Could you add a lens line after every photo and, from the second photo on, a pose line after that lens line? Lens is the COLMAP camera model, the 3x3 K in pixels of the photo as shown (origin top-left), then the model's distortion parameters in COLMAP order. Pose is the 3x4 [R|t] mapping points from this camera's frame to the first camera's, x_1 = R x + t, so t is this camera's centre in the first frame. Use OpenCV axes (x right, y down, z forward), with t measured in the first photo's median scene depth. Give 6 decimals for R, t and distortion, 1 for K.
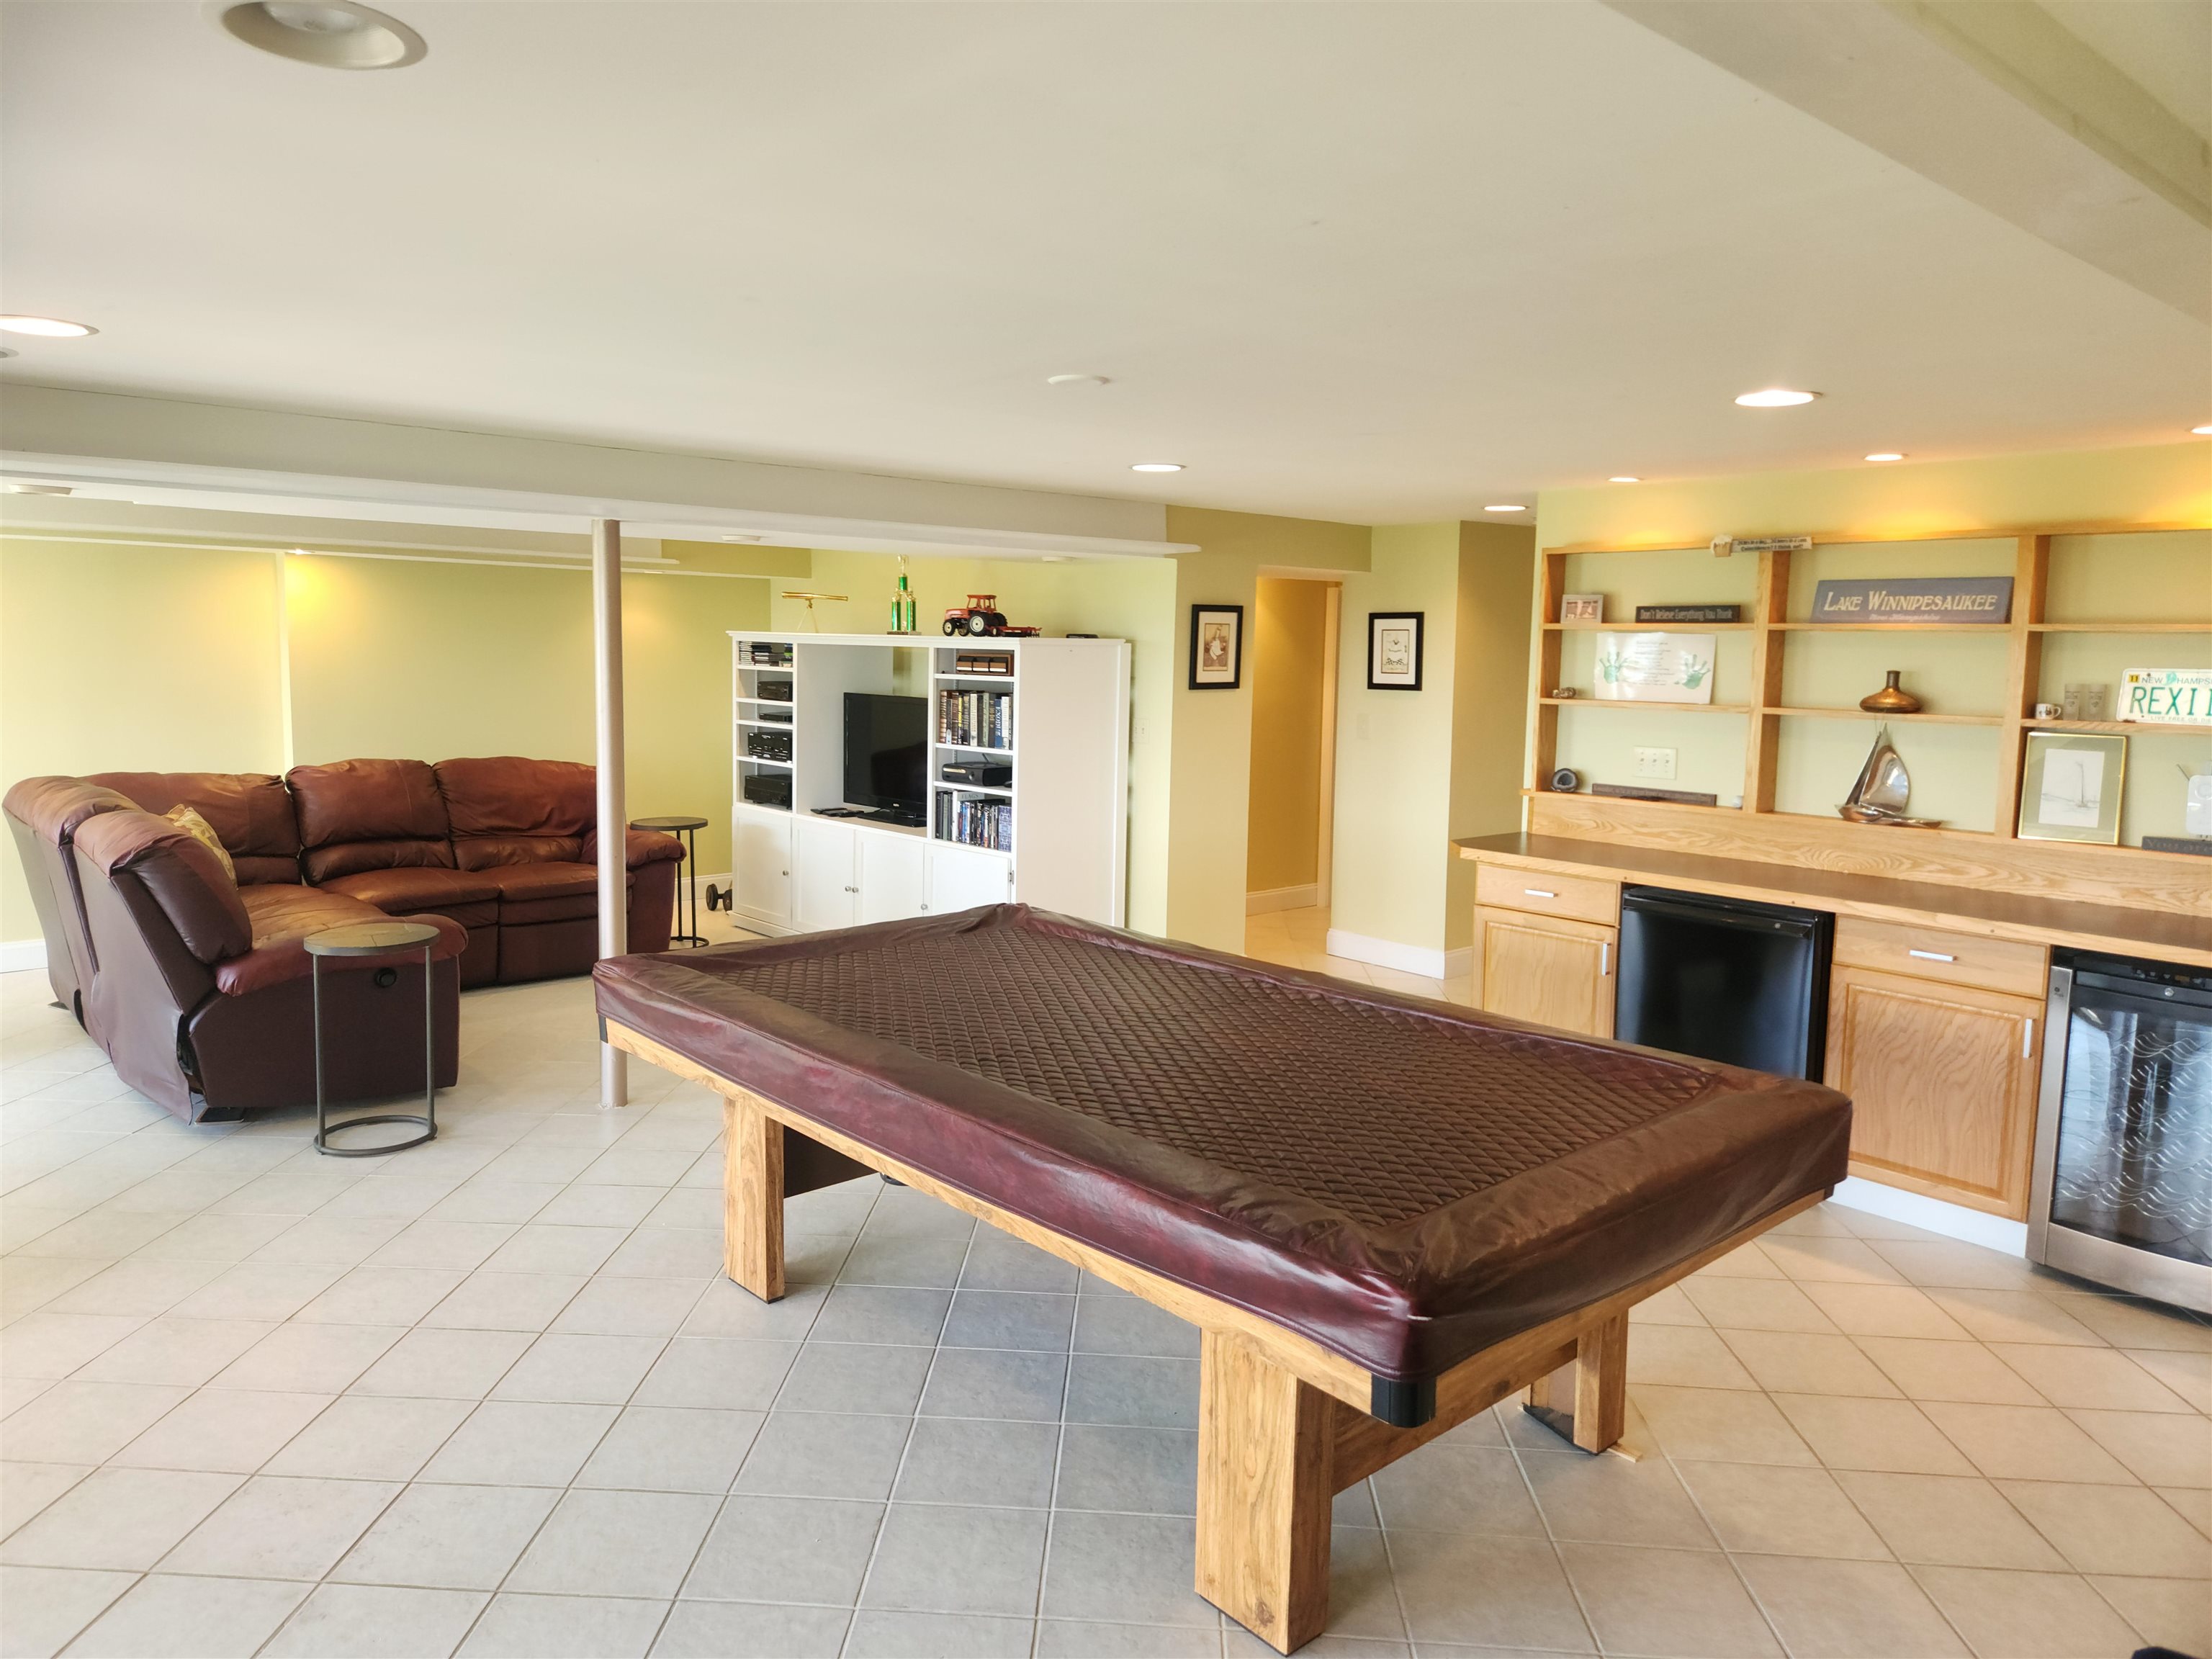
lens RADIAL K [[1481.8, 0, 1054.1], [0, 1481.8, 809.8], [0, 0, 1]] dist [0.068243, -0.066489]
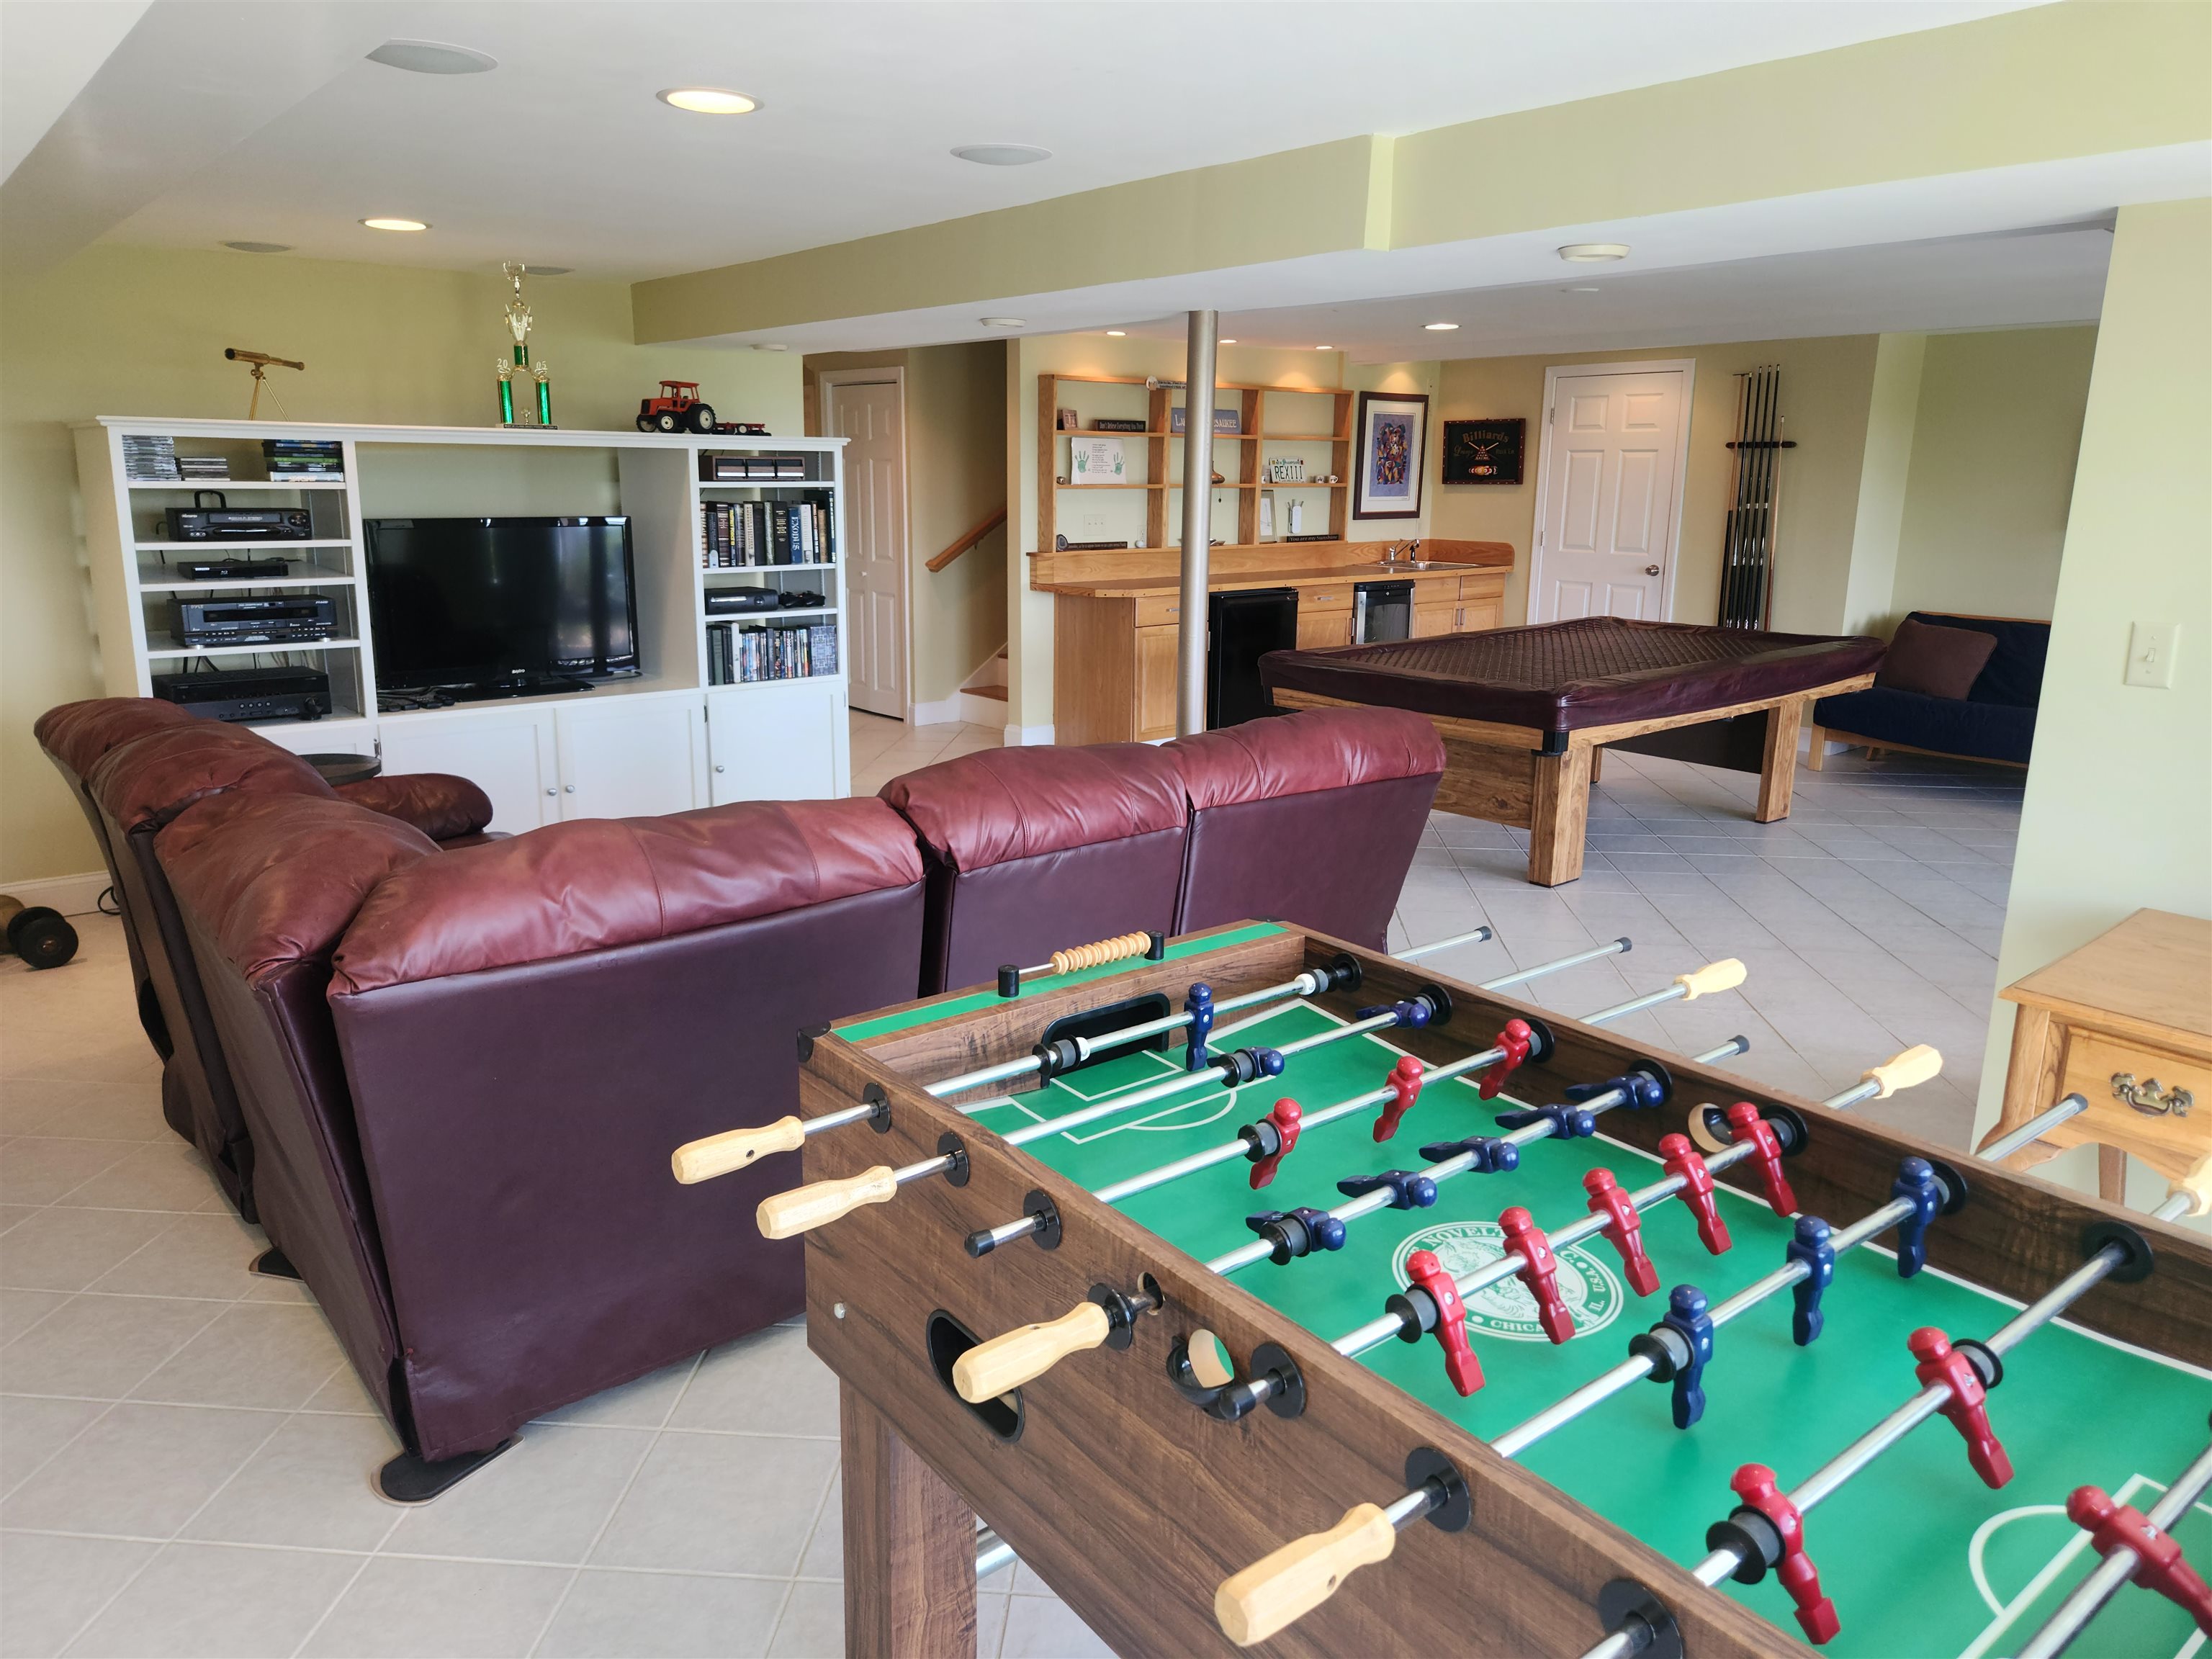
lens RADIAL K [[1478.6, 0, 1098.4], [0, 1478.6, 798.6], [0, 0, 1]] dist [0.066888, -0.061156]
pose [[0.015788, -0.235699, 0.971698, -1.255720], [0.107475, 0.966589, 0.232713, -0.125063], [-0.994082, 0.100759, 0.040592, 1.063386]]
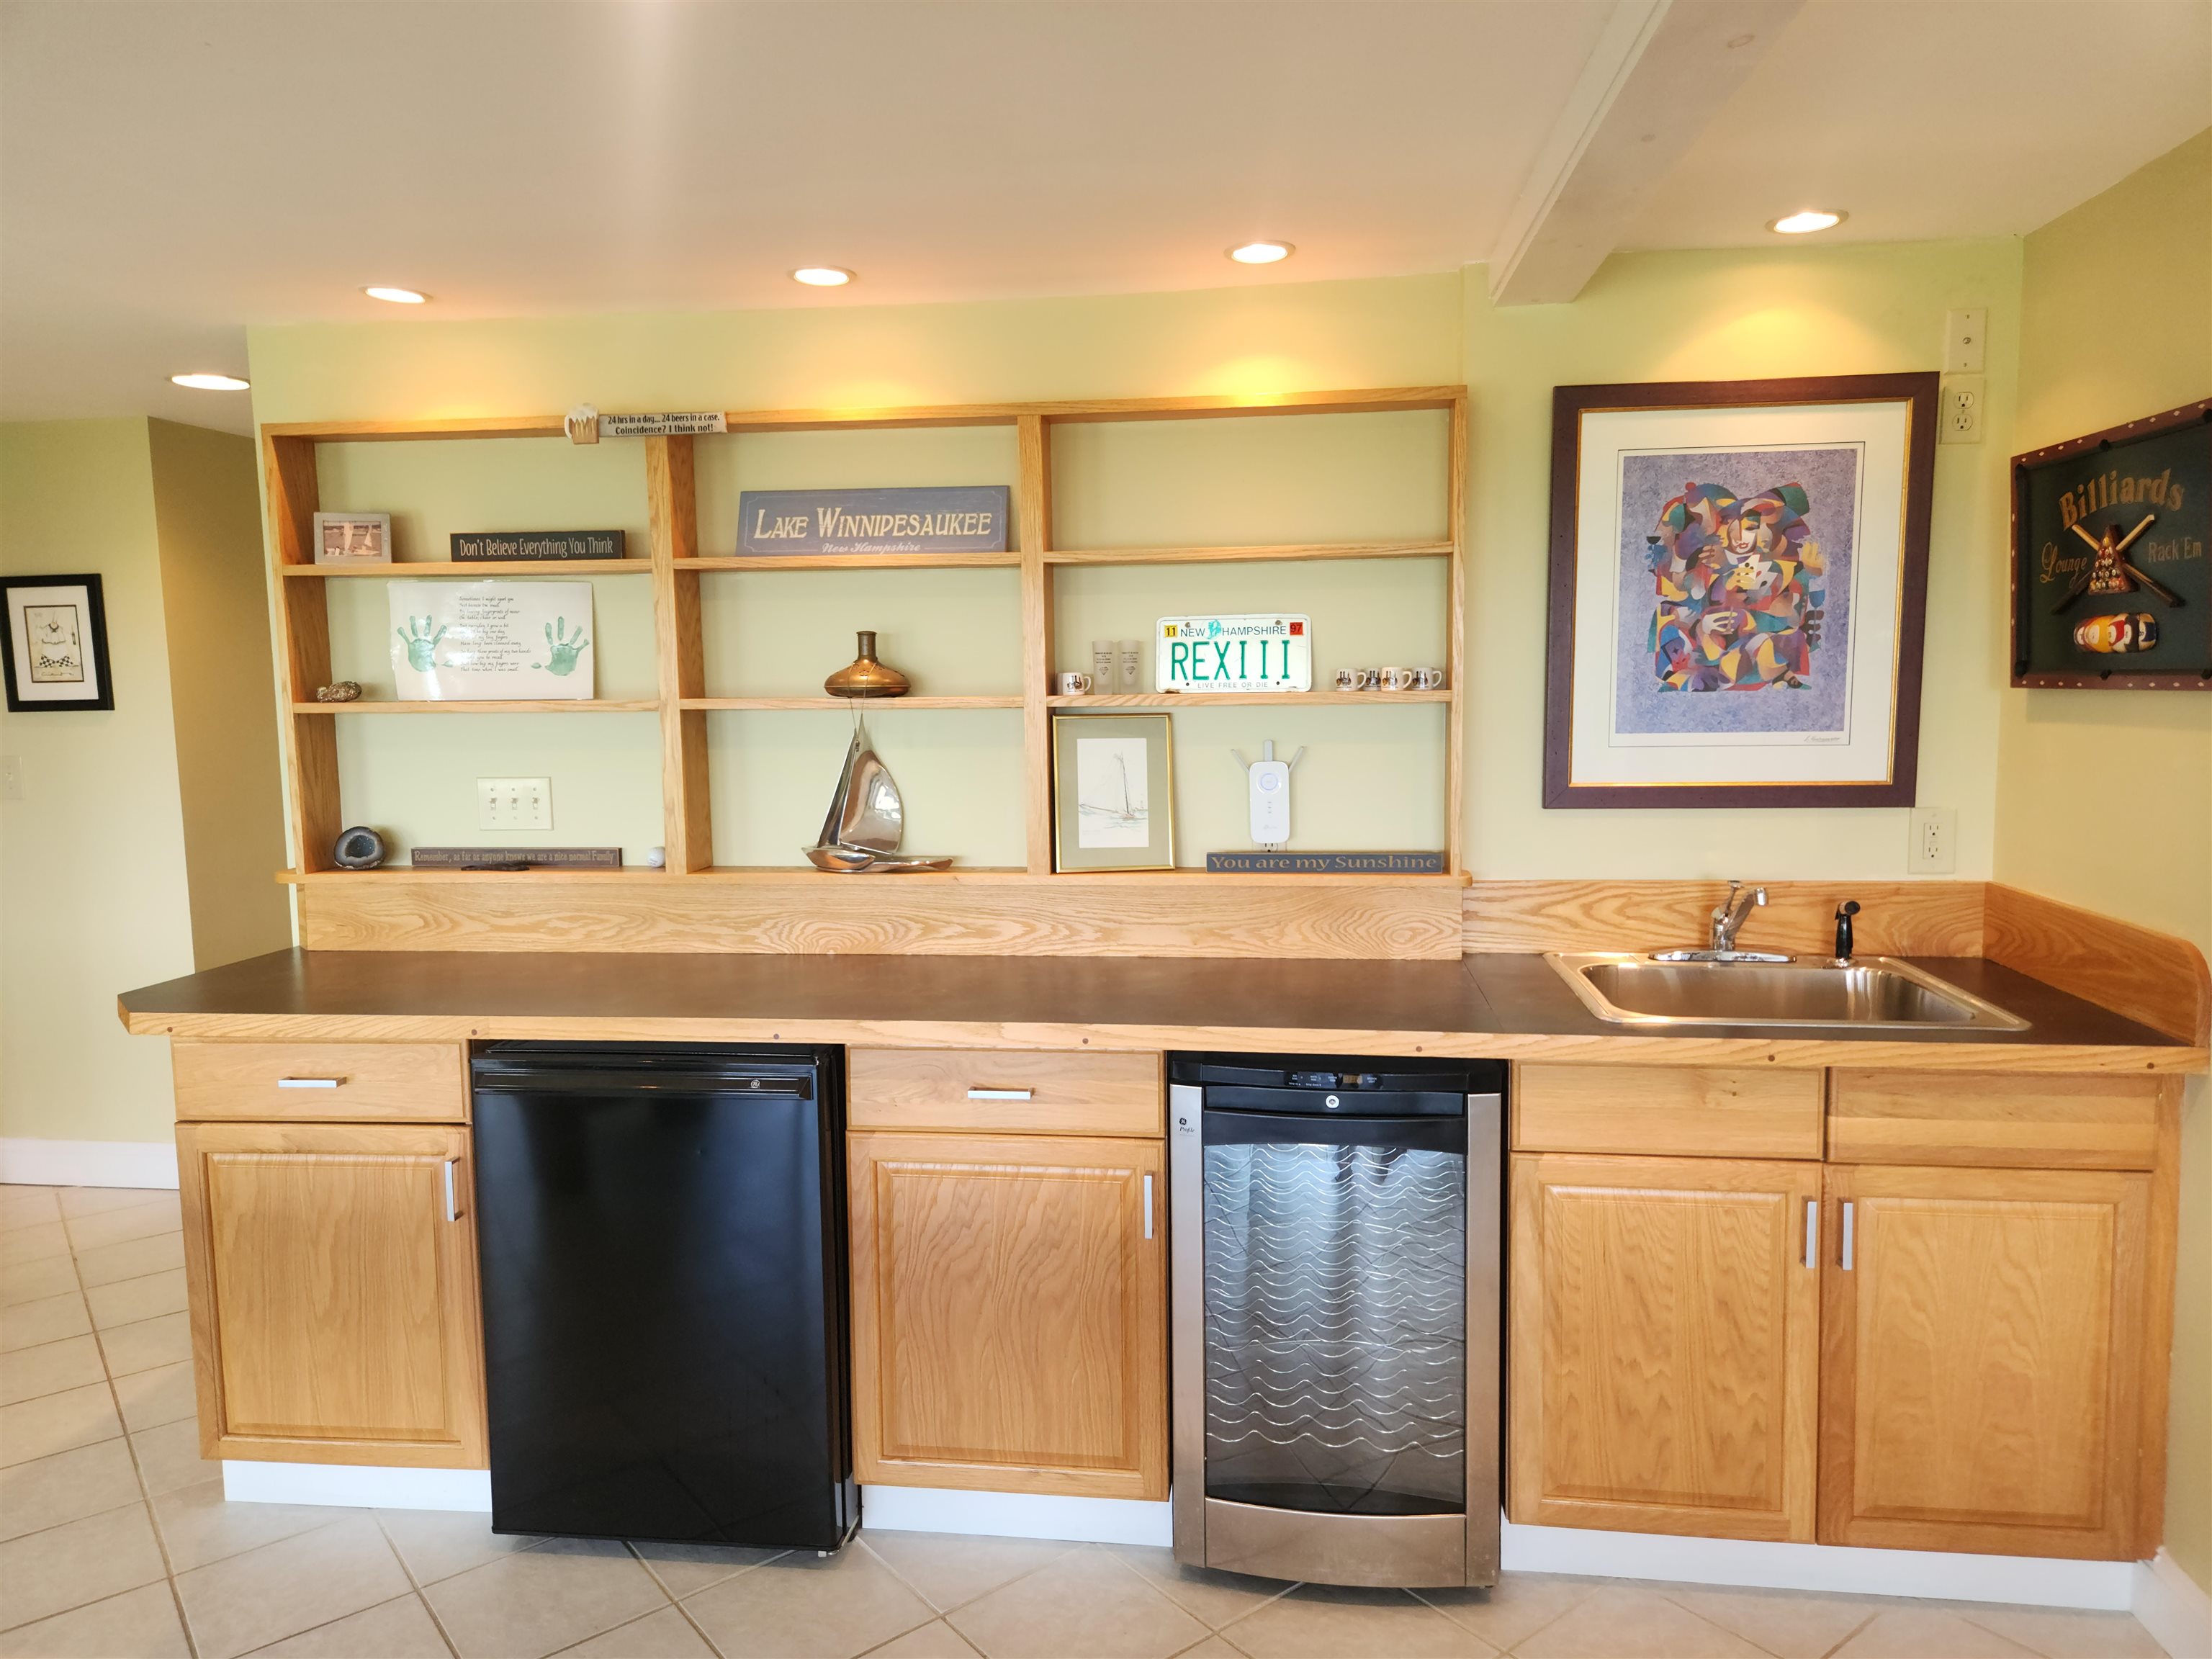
lens RADIAL K [[1478.6, 0, 1098.4], [0, 1478.6, 798.6], [0, 0, 1]] dist [0.066888, -0.061156]
pose [[0.737946, -0.082702, 0.669773, 0.198155], [0.102744, 0.994661, 0.009616, -0.017427], [-0.666993, 0.061719, 0.742503, 0.457754]]
